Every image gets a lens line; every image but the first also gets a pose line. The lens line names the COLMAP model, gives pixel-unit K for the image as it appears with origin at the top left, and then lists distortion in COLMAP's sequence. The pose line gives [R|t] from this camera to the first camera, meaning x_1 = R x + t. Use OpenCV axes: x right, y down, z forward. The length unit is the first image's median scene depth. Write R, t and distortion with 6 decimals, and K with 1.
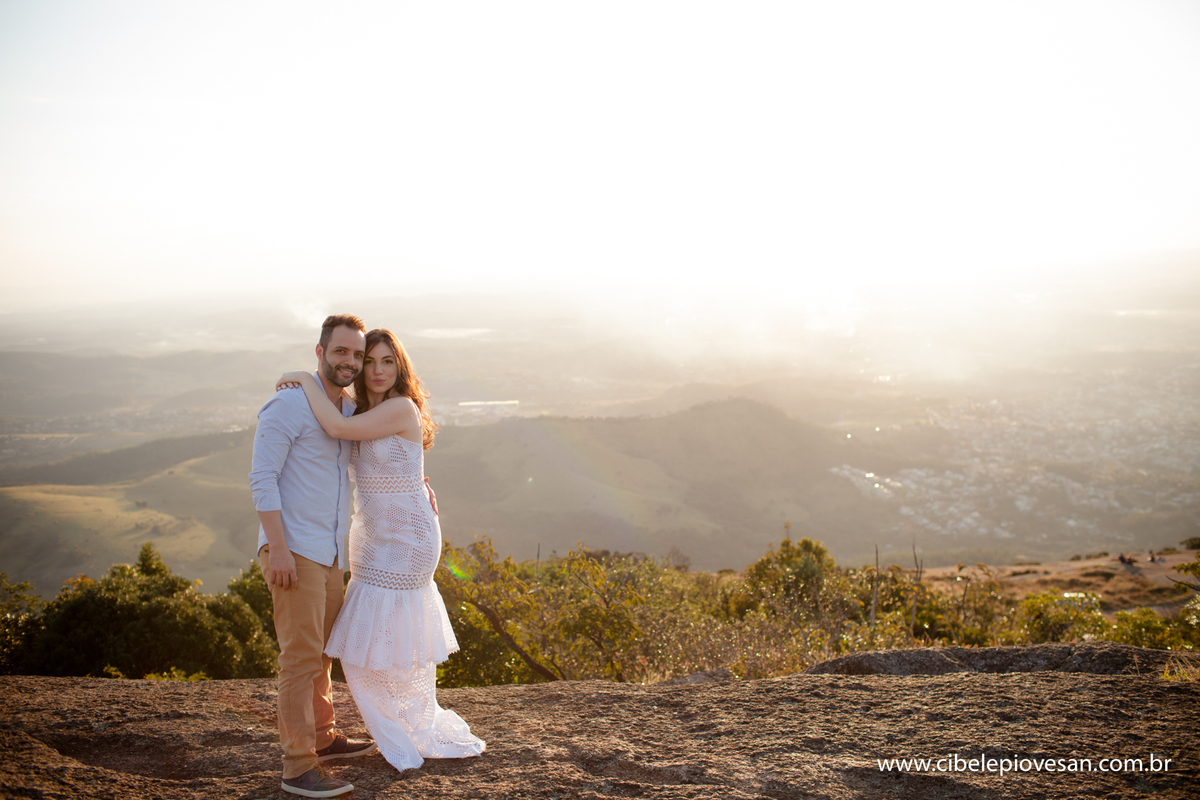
lens RADIAL K [[1156.3, 0, 595.7], [0, 1156.3, 397.1], [0, 0, 1]] dist [-0.048519, 0.000000]
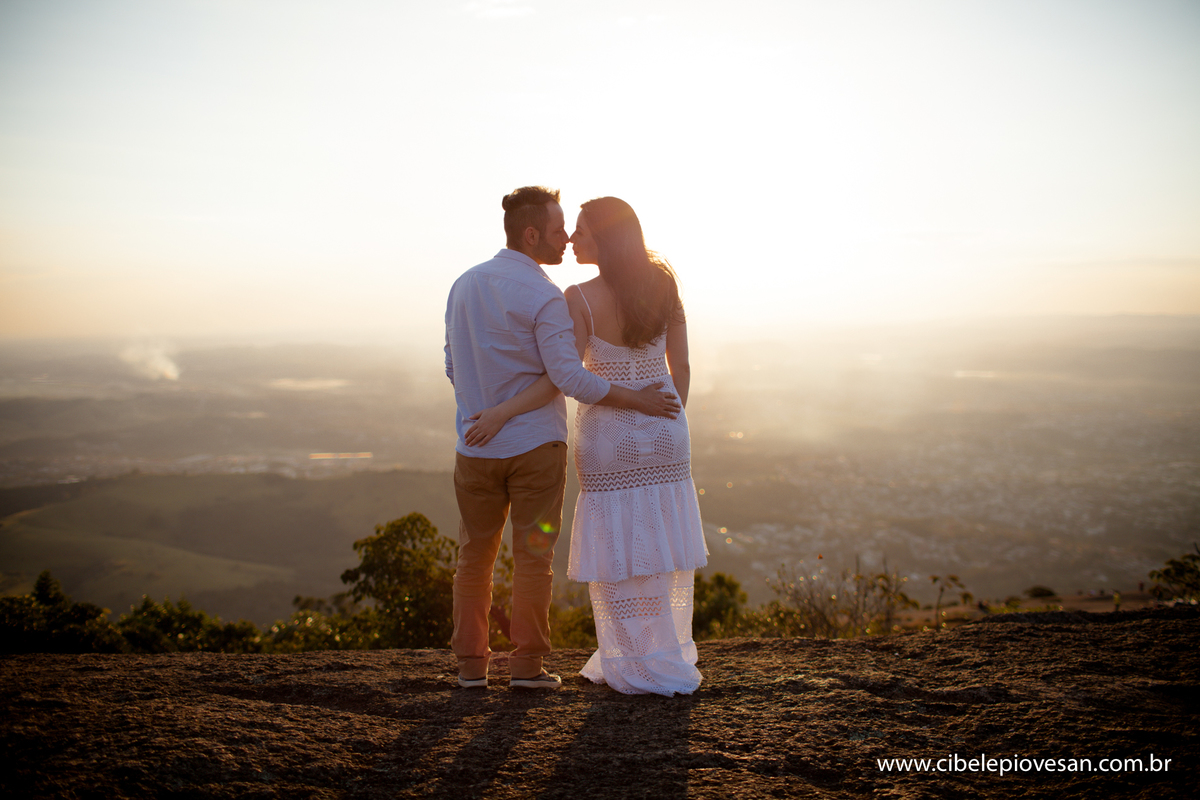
lens RADIAL K [[1156.3, 0, 597.5], [0, 1156.3, 396.0], [0, 0, 1]] dist [-0.048519, 0.000000]
pose [[0.991821, 0.015770, 0.126662, -0.222728], [-0.009591, 0.998740, -0.049251, 0.089557], [-0.127279, 0.047633, 0.990723, 0.085242]]
